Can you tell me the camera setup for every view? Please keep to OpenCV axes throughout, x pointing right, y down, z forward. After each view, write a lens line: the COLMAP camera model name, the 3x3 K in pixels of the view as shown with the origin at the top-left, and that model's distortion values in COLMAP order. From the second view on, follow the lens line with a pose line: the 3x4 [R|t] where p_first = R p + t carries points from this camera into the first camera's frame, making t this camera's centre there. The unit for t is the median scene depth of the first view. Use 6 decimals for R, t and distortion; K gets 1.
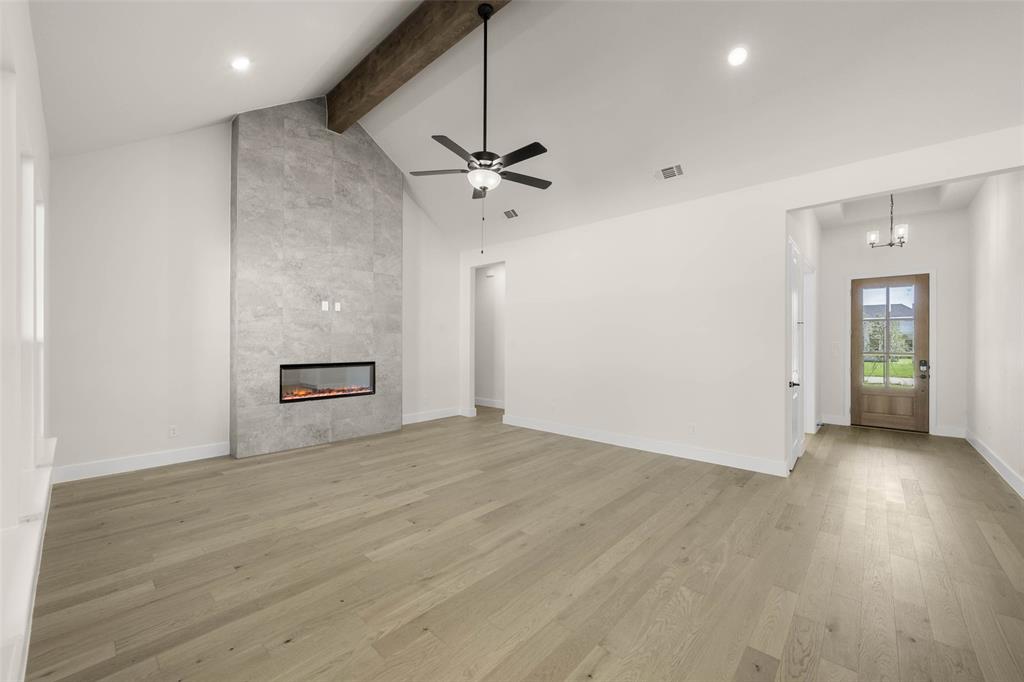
lens RADIAL K [[400.3, 0, 513.4], [0, 400.3, 342.6], [0, 0, 1]] dist [-0.000281, 0.000139]
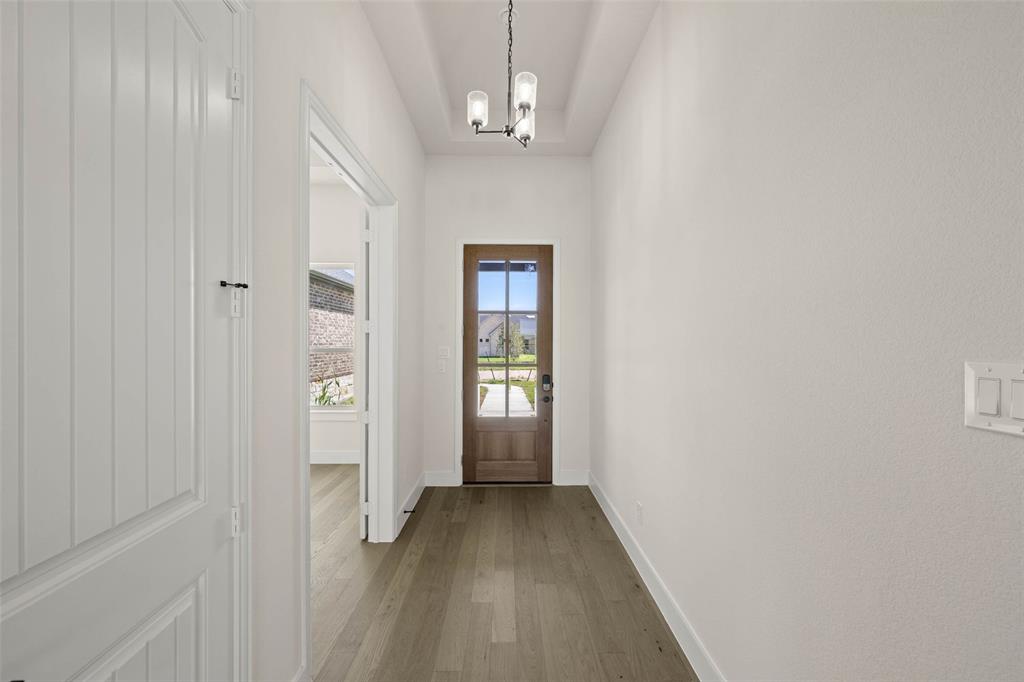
lens RADIAL K [[400.3, 0, 513.4], [0, 400.3, 342.6], [0, 0, 1]] dist [-0.000281, 0.000139]
pose [[0.730346, -0.001123, 0.683076, 0.523870], [-0.001784, 0.999992, 0.003551, -0.011808], [-0.683075, -0.003812, 0.730339, 0.545929]]
